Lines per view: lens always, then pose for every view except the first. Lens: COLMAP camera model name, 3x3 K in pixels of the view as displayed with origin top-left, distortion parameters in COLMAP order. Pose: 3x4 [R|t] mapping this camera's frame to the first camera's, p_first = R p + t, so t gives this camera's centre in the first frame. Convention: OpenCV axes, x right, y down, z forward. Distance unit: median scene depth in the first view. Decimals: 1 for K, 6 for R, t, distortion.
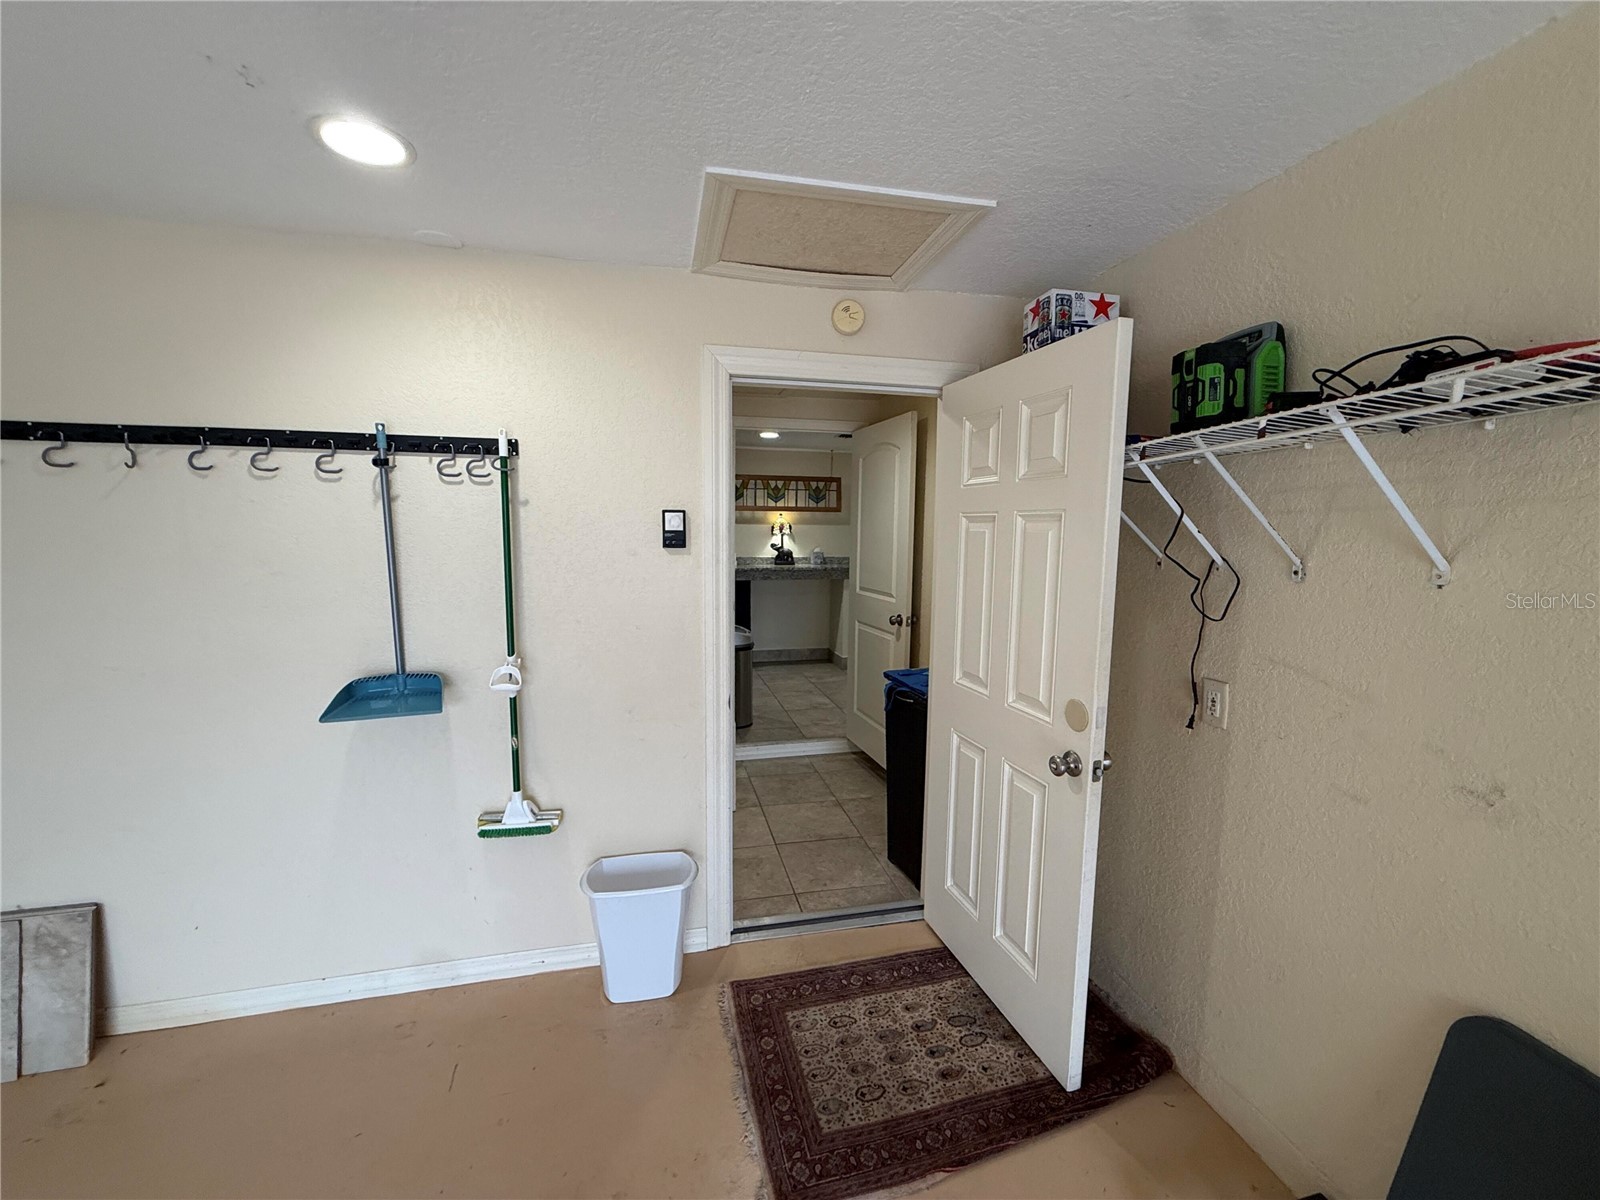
lens RADIAL K [[638.6, 0, 804.6], [0, 638.6, 598.6], [0, 0, 1]] dist [0.000500, 0.000027]
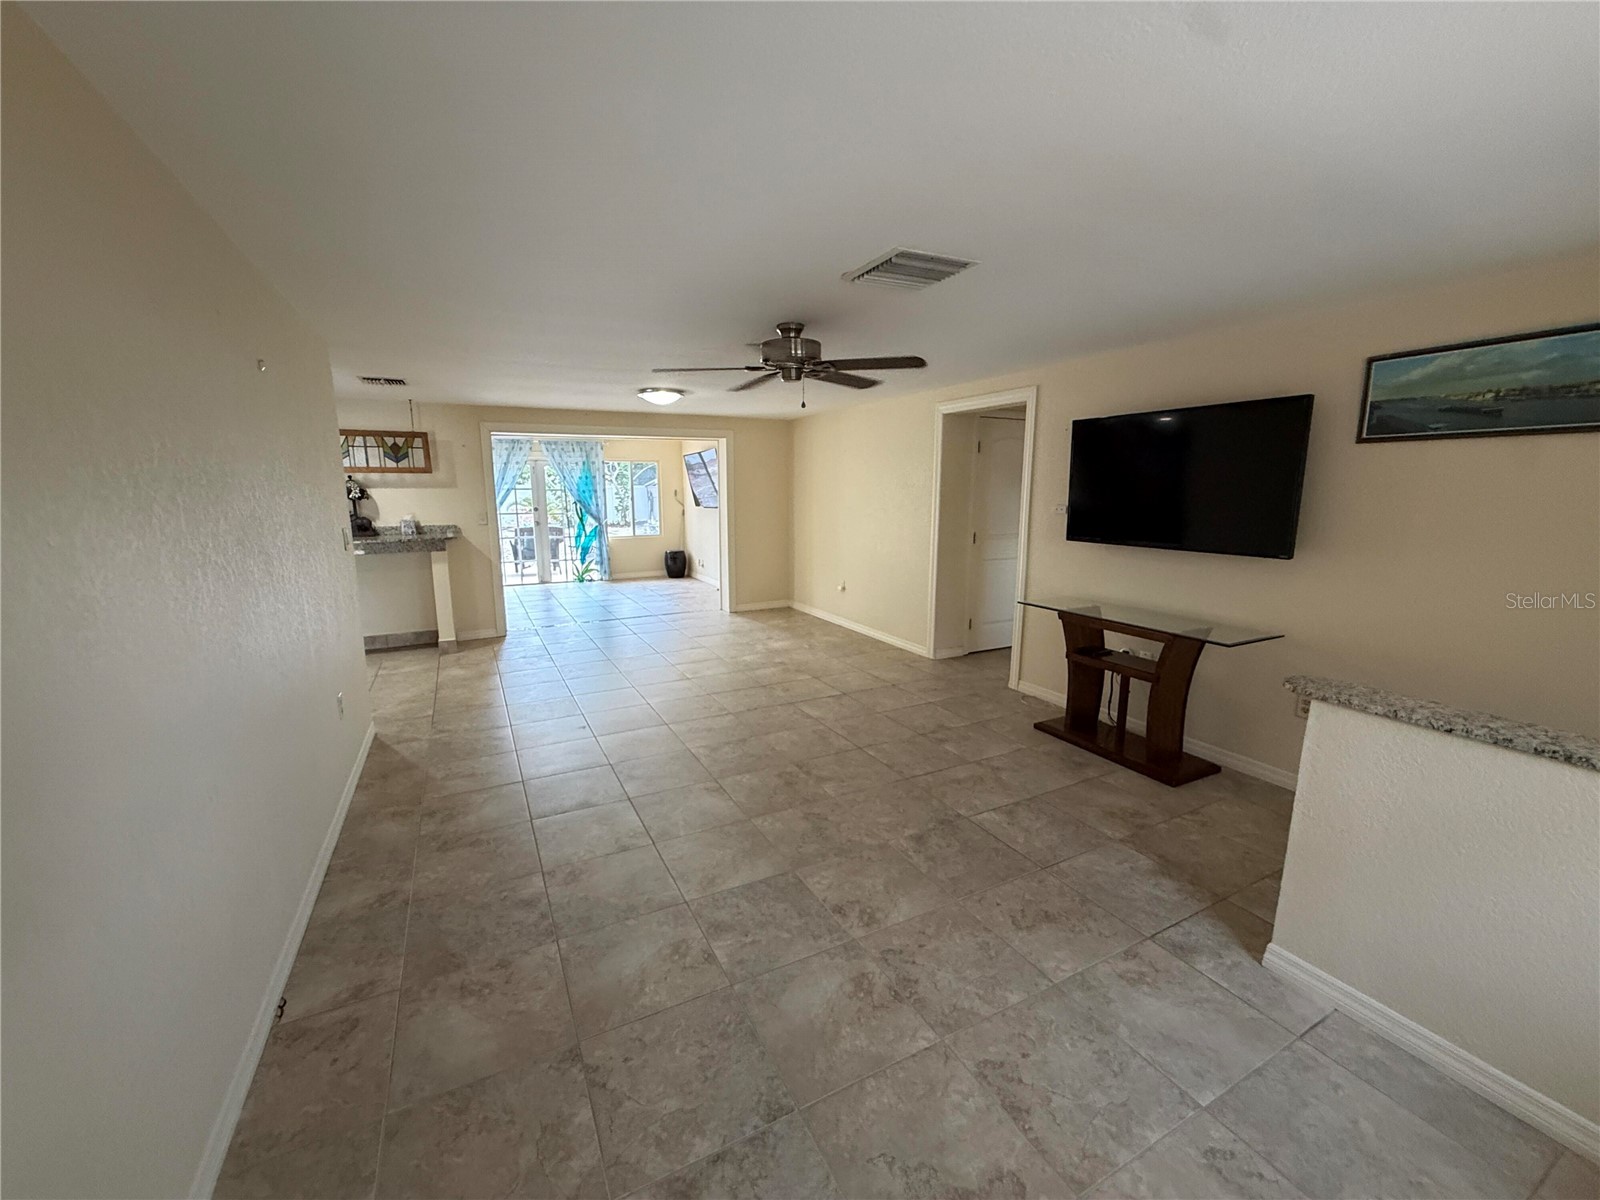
lens RADIAL K [[638.6, 0, 797.4], [0, 638.6, 602.5], [0, 0, 1]] dist [0.000500, 0.000027]
pose [[0.969646, -0.058683, 0.237366, 0.327662], [0.043217, 0.996621, 0.069844, -0.000280], [-0.240662, -0.057466, 0.968906, 0.036787]]
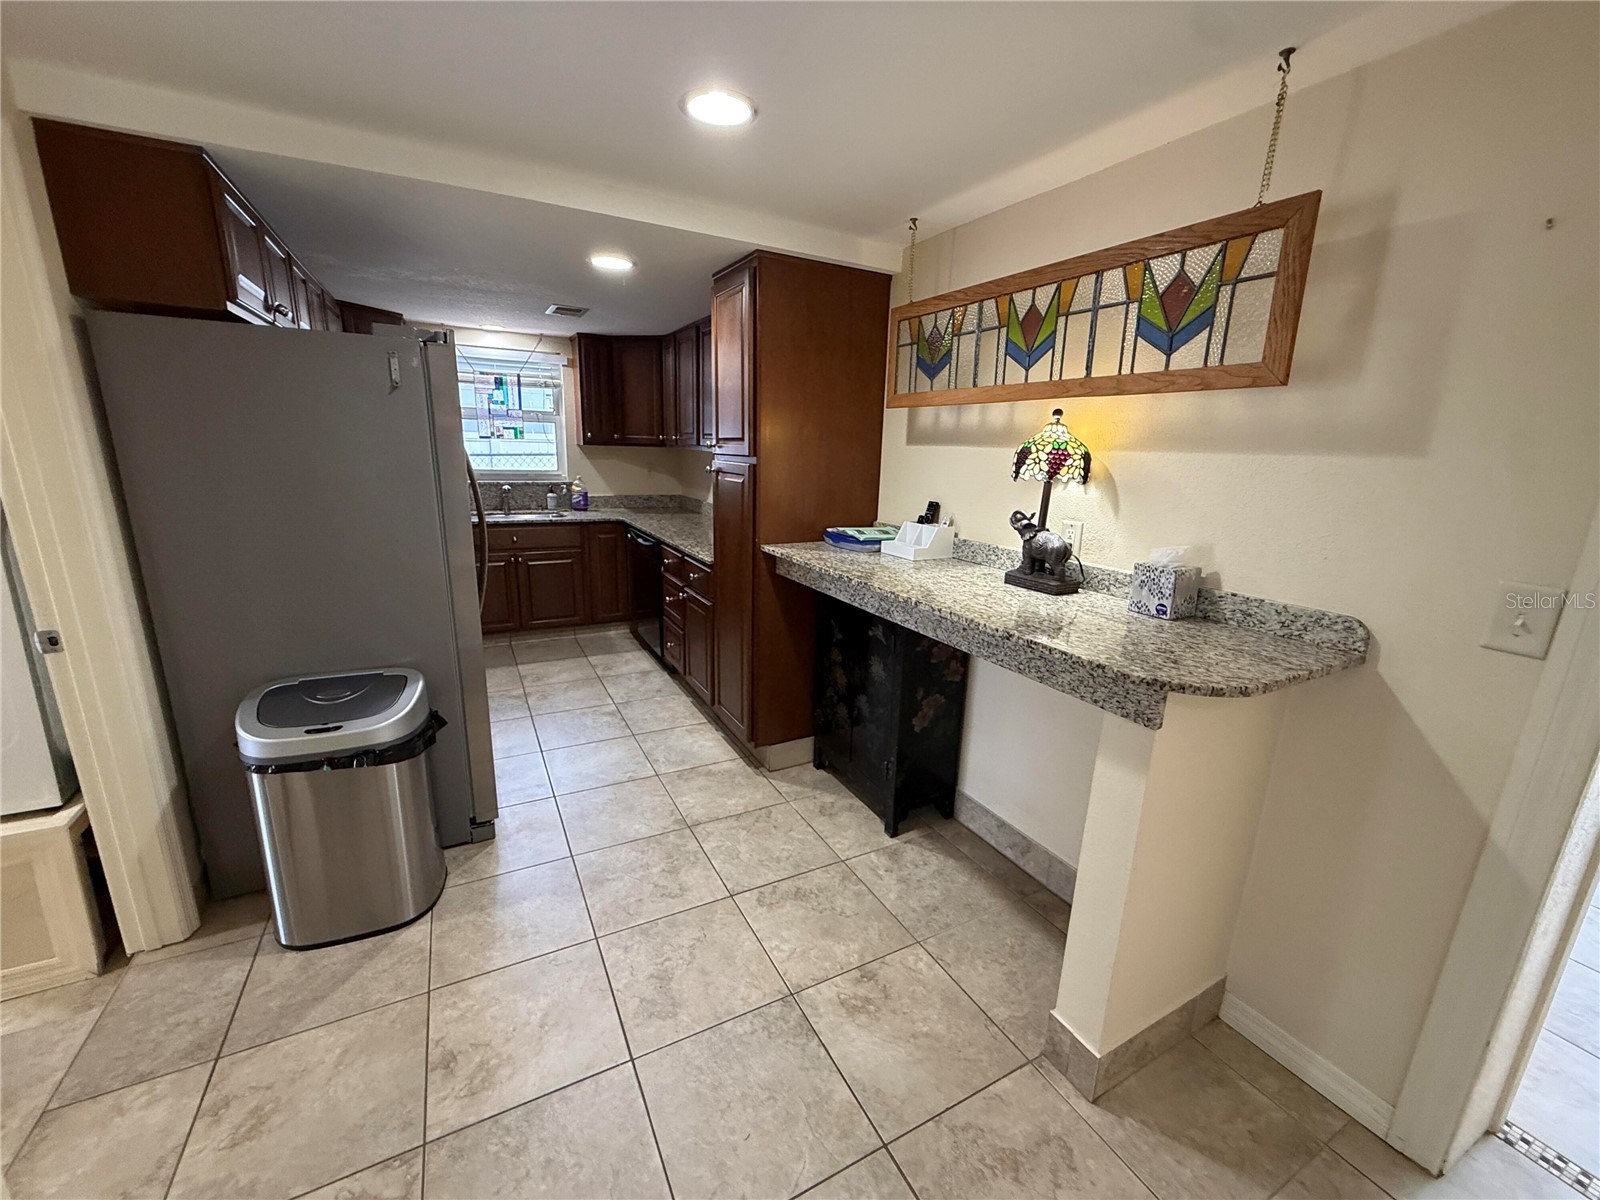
lens RADIAL K [[638.6, 0, 797.9], [0, 638.6, 601.3], [0, 0, 1]] dist [0.000500, 0.000027]
pose [[0.251587, 0.230613, -0.939958, 0.223704], [-0.130998, 0.970374, 0.203012, -0.093769], [0.958928, 0.072057, 0.274343, 0.826769]]
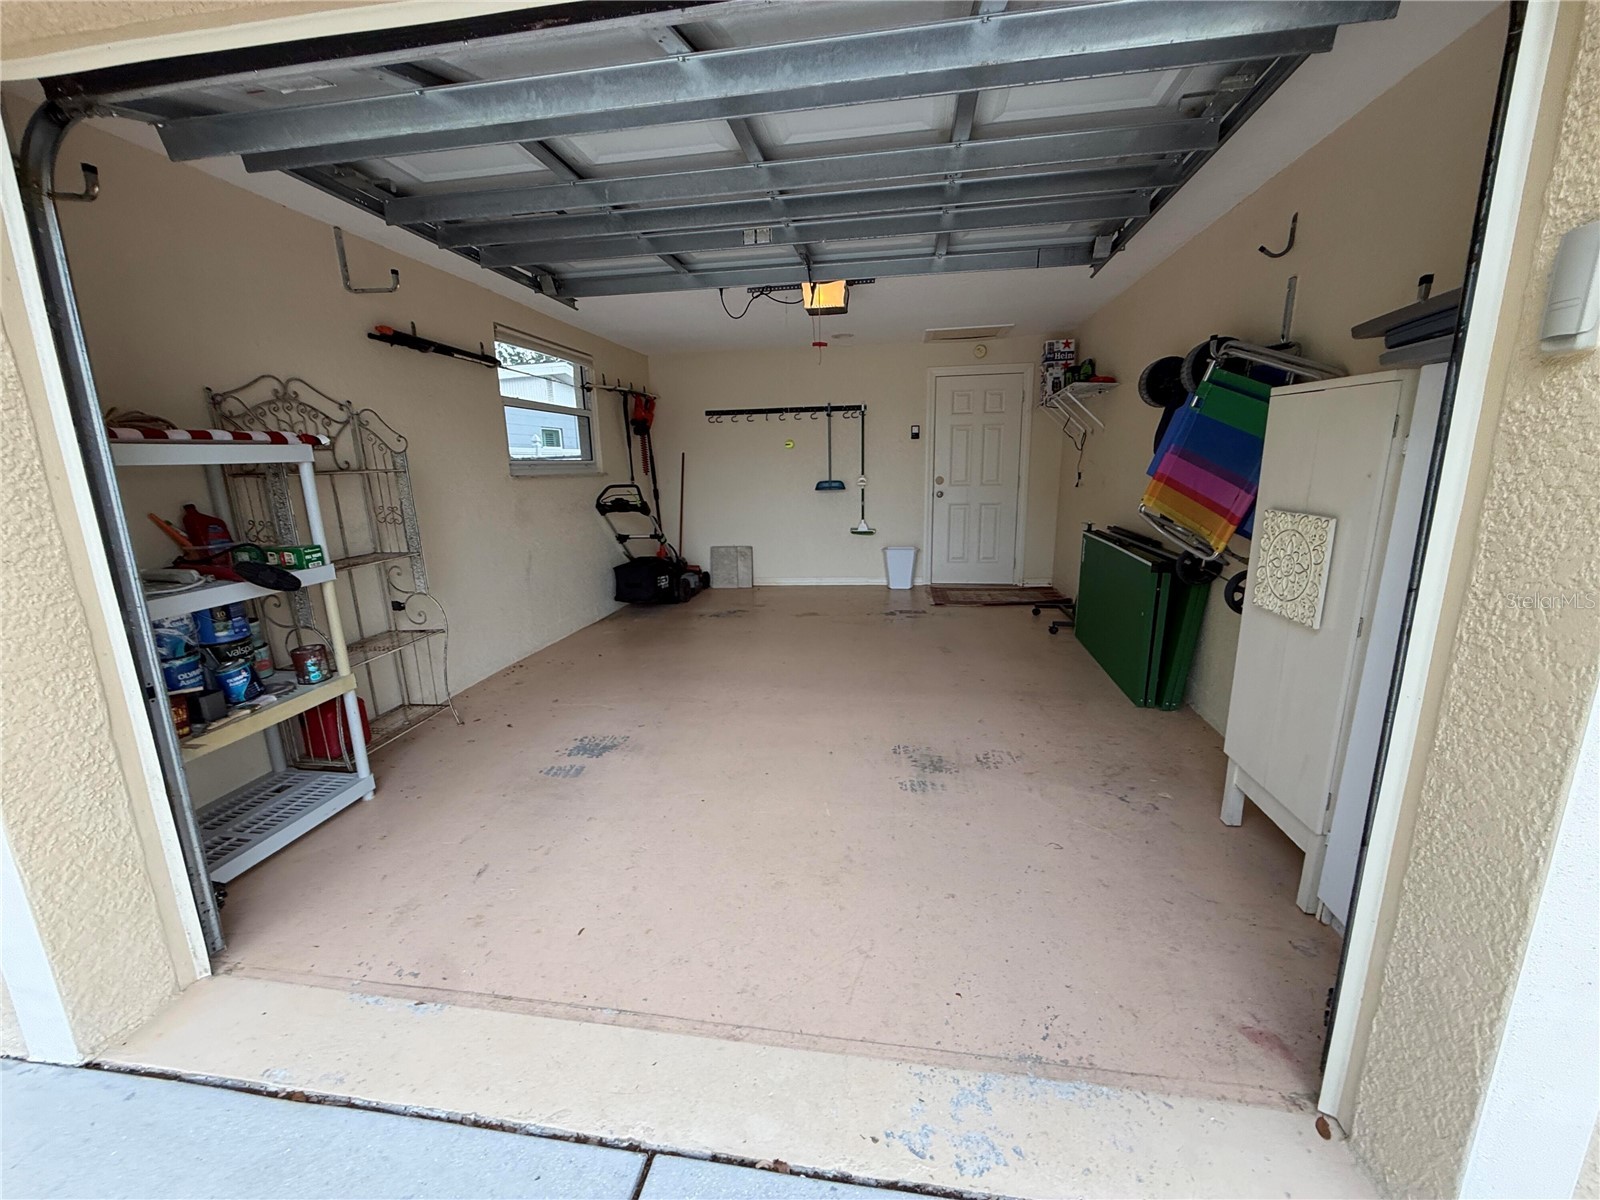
lens RADIAL K [[638.6, 0, 795.4], [0, 638.6, 602.5], [0, 0, 1]] dist [0.000500, 0.000027]
pose [[0.928687, 0.051293, -0.367299, 0.400319], [-0.009198, 0.993270, 0.115453, 0.334098], [0.370749, -0.103841, 0.922910, -1.986211]]
